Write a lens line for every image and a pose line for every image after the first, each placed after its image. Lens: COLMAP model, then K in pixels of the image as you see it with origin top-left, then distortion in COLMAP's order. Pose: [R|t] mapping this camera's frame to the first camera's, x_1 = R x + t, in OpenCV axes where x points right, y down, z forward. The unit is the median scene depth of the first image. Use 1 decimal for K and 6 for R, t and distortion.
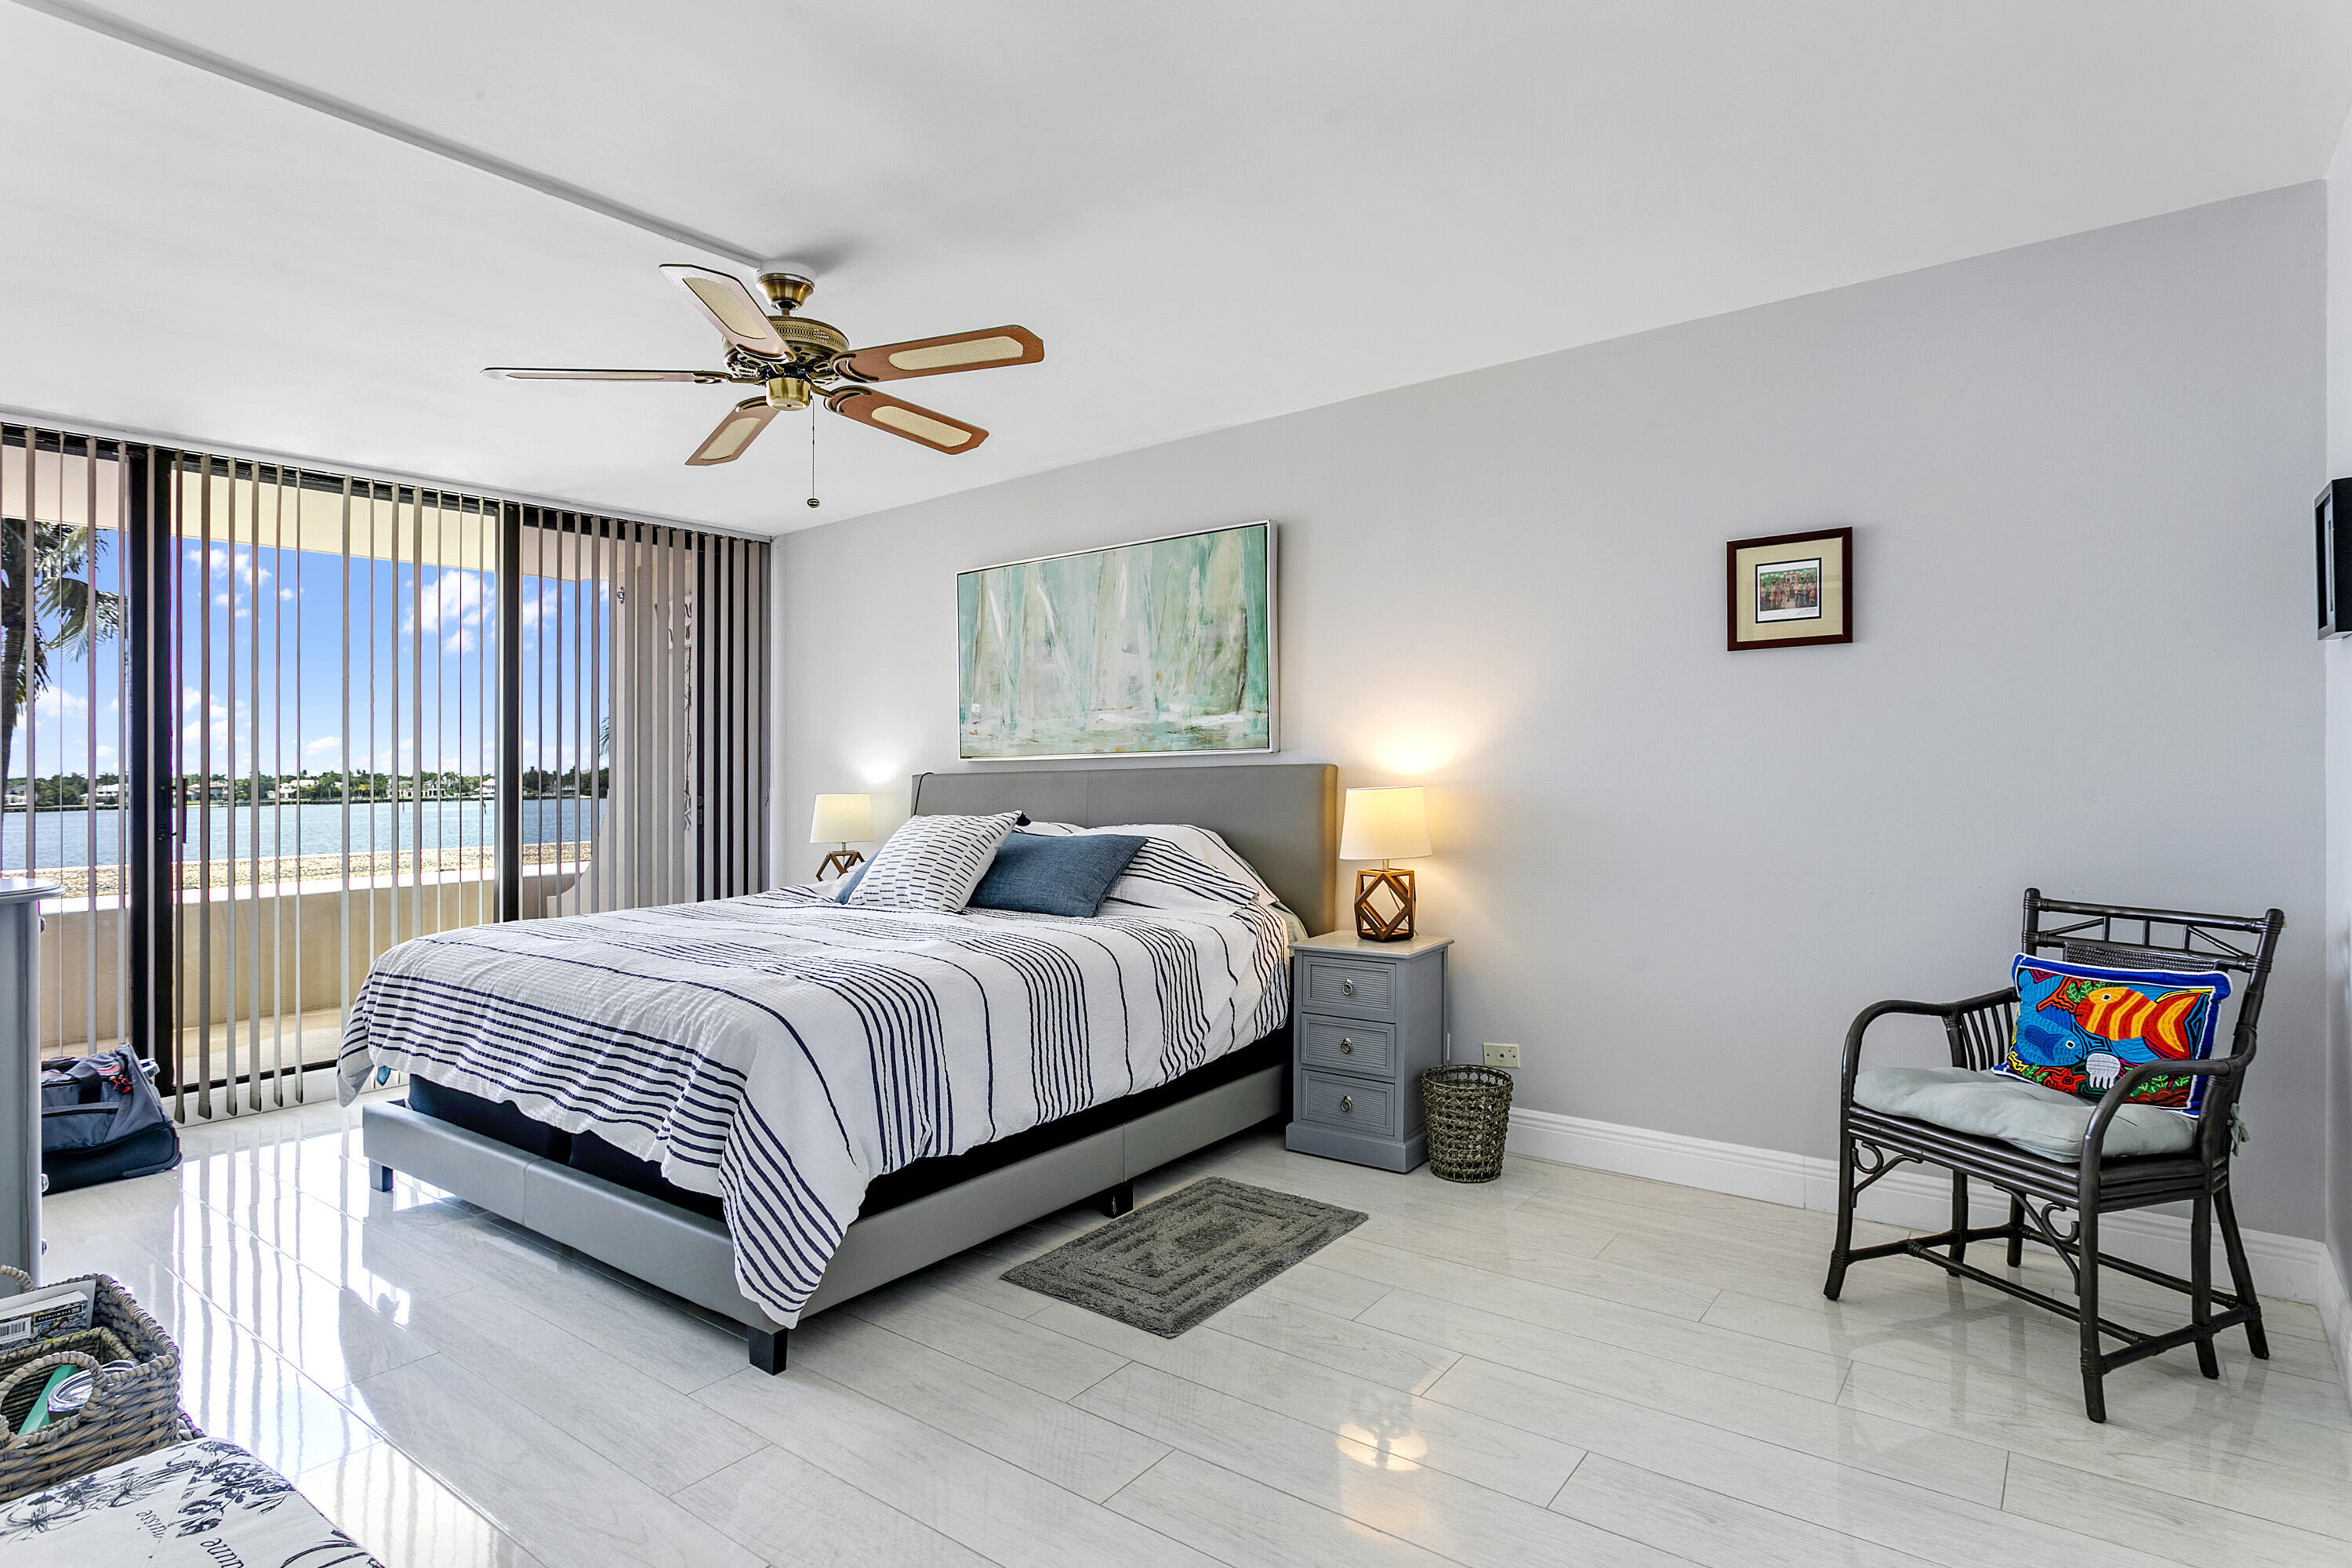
lens RADIAL K [[1210.0, 0, 1175.7], [0, 1210.0, 792.1], [0, 0, 1]] dist [-0.007208, -0.002194]
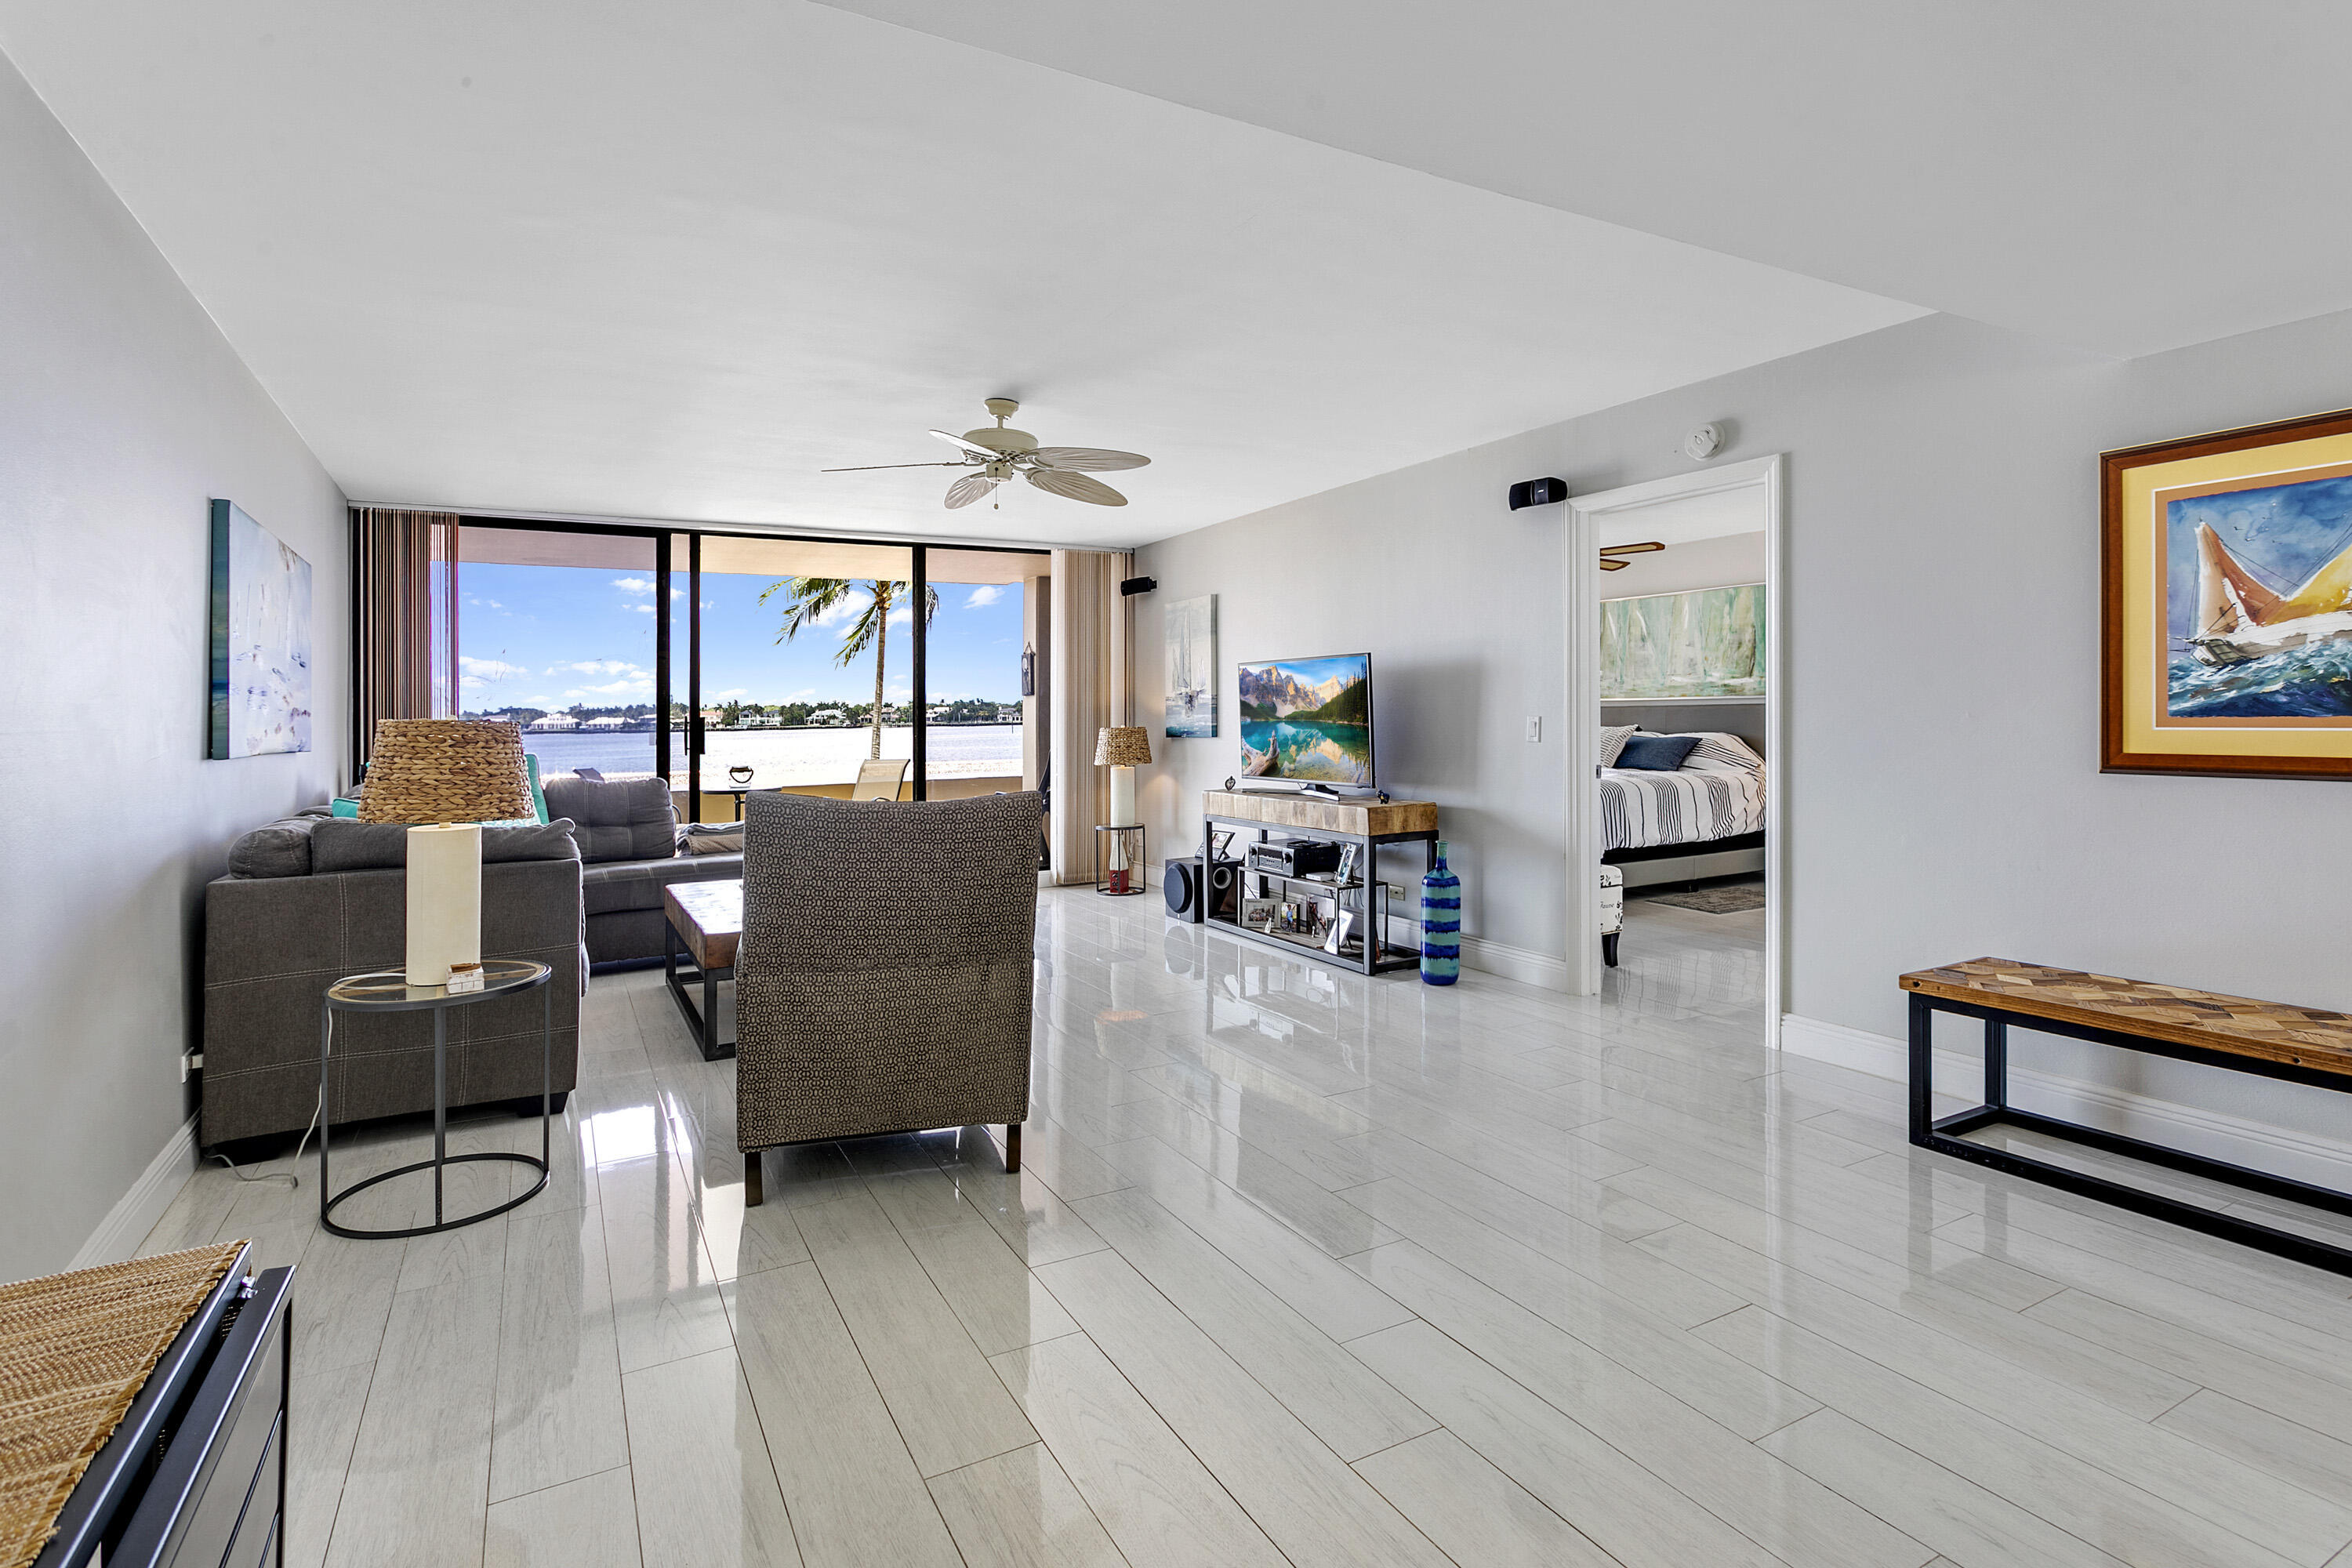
lens RADIAL K [[1144.9, 0, 1180.0], [0, 1144.9, 705.9], [0, 0, 1]] dist [-0.001243, 0.000184]
pose [[0.913014, 0.003690, -0.407911, -0.040826], [-0.009406, 0.999884, -0.012008, 0.014484], [0.407819, 0.014800, 0.912943, -1.212998]]
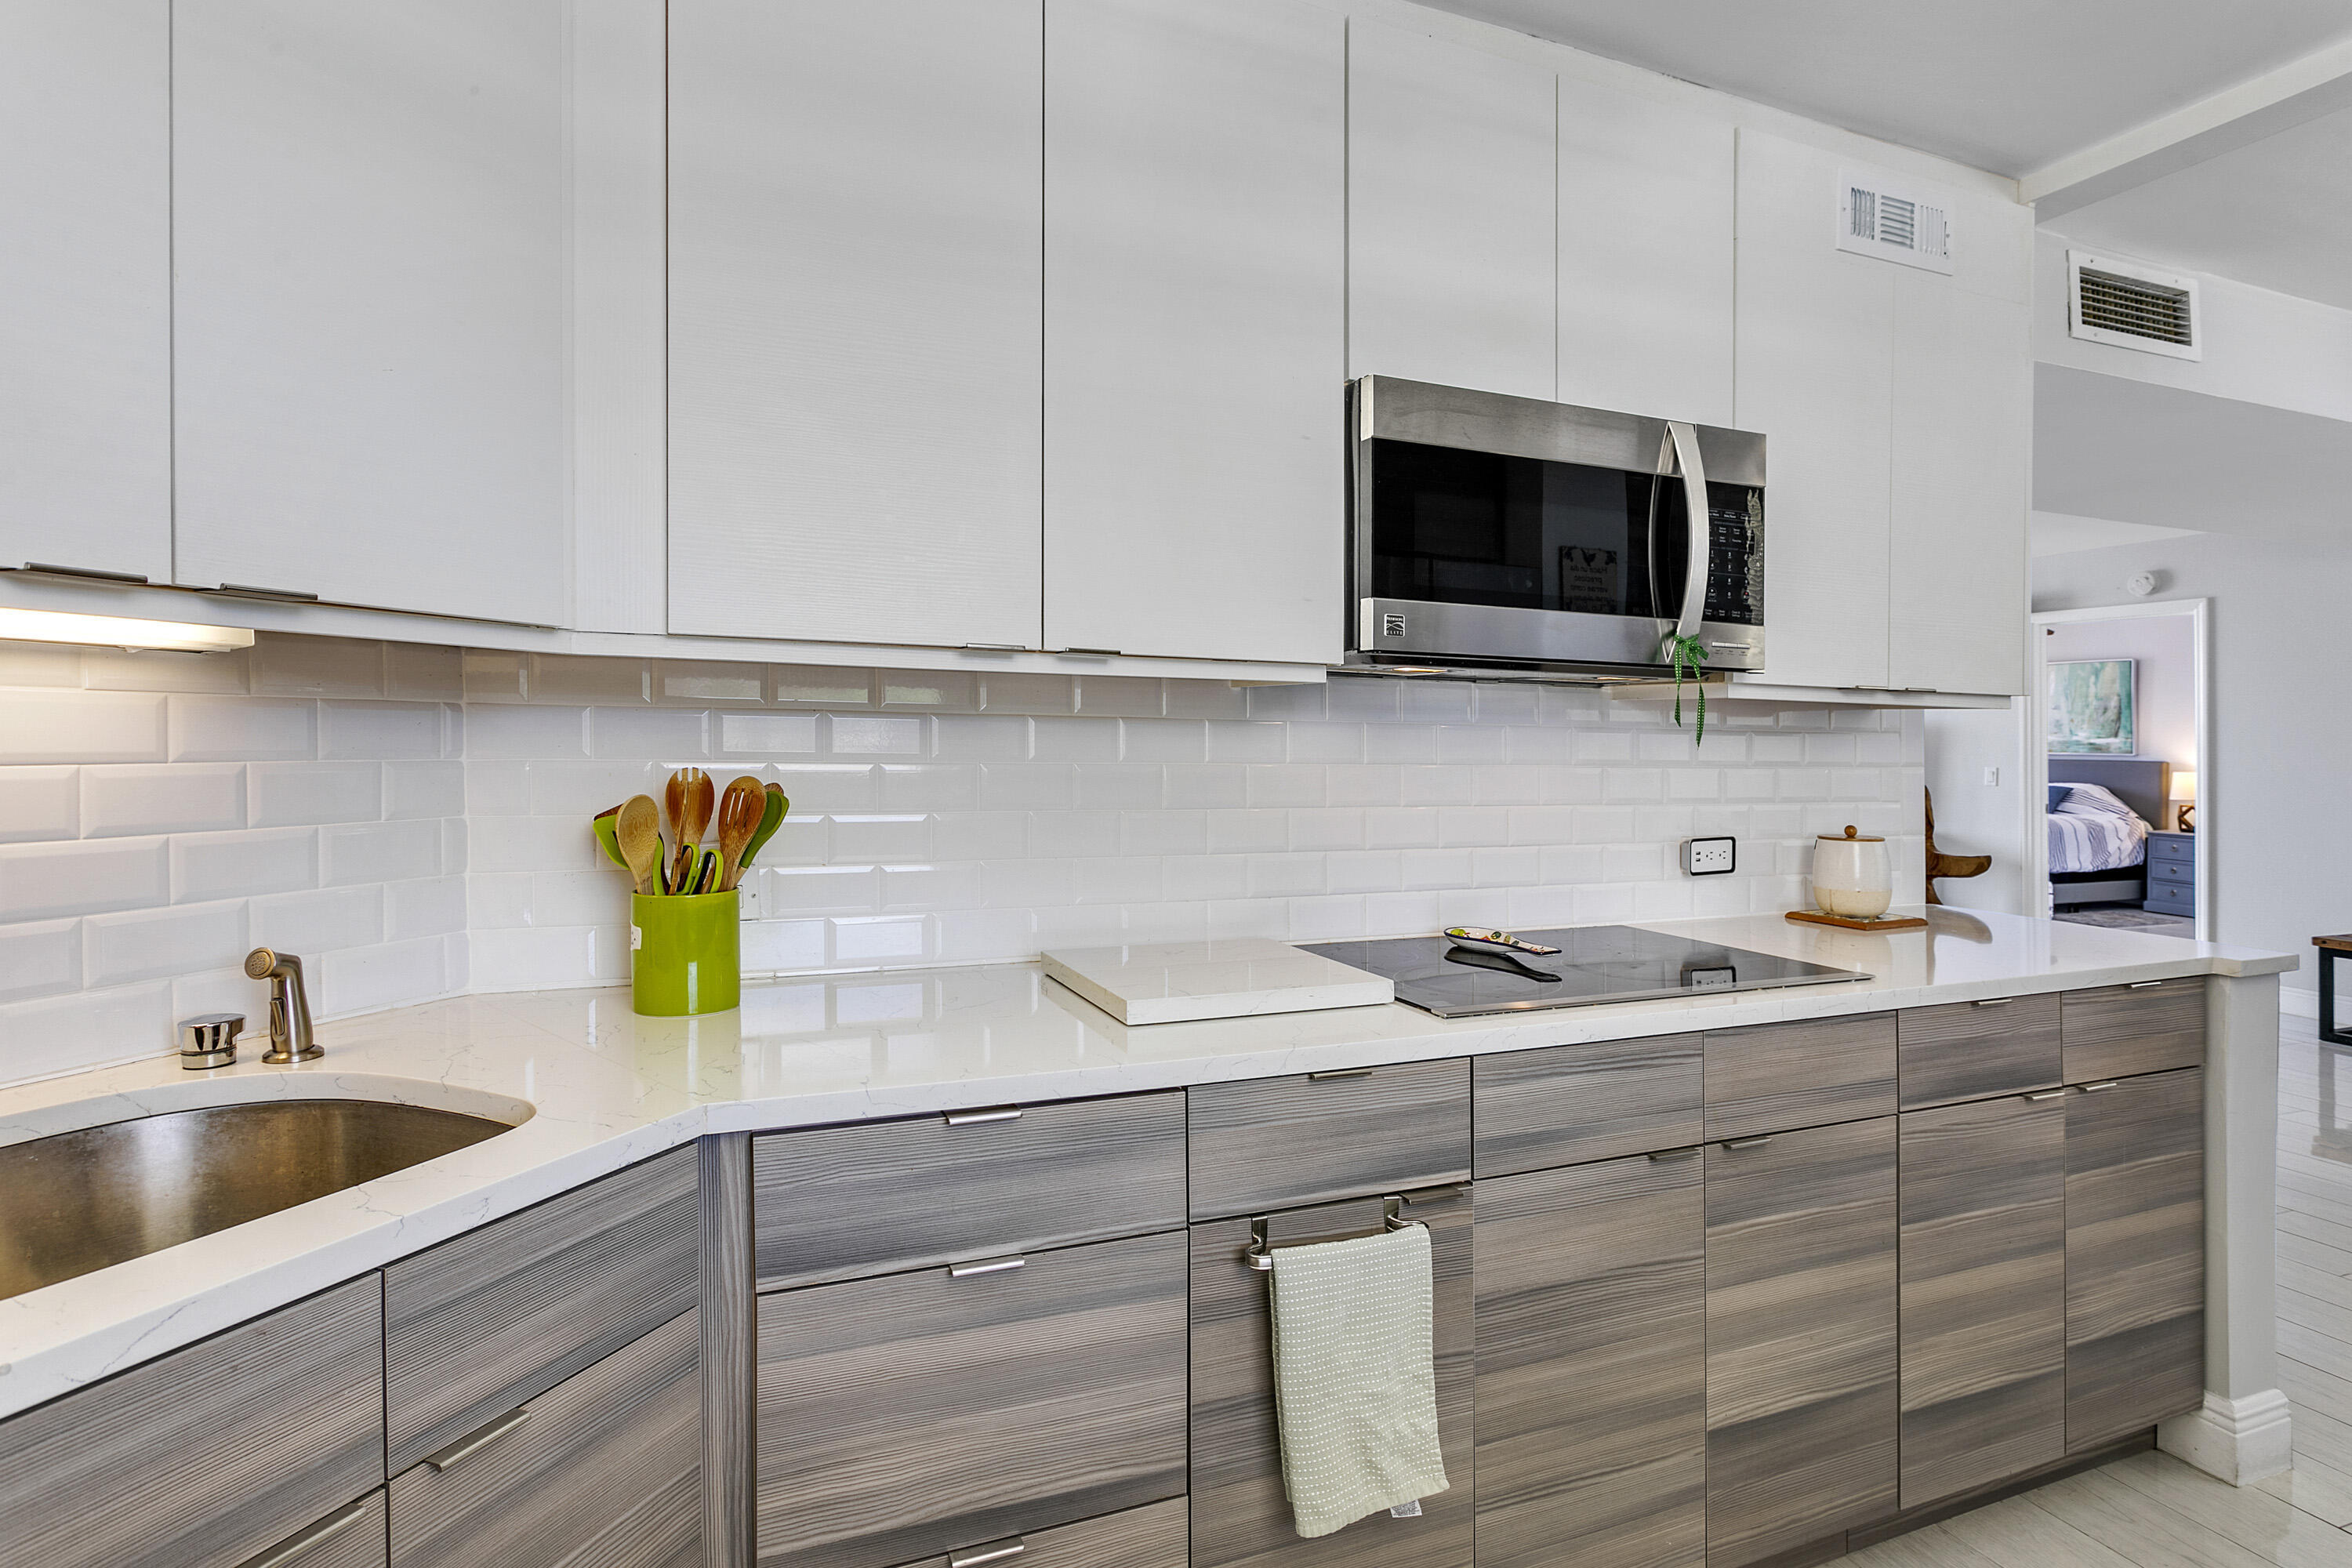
lens RADIAL K [[1210.0, 0, 1178.0], [0, 1210.0, 695.8], [0, 0, 1]] dist [-0.007208, -0.002194]
pose [[0.851689, 0.007214, -0.523997, -0.304871], [-0.034733, 0.998484, -0.042708, 0.018586], [0.522895, 0.054574, 0.850648, -2.165733]]
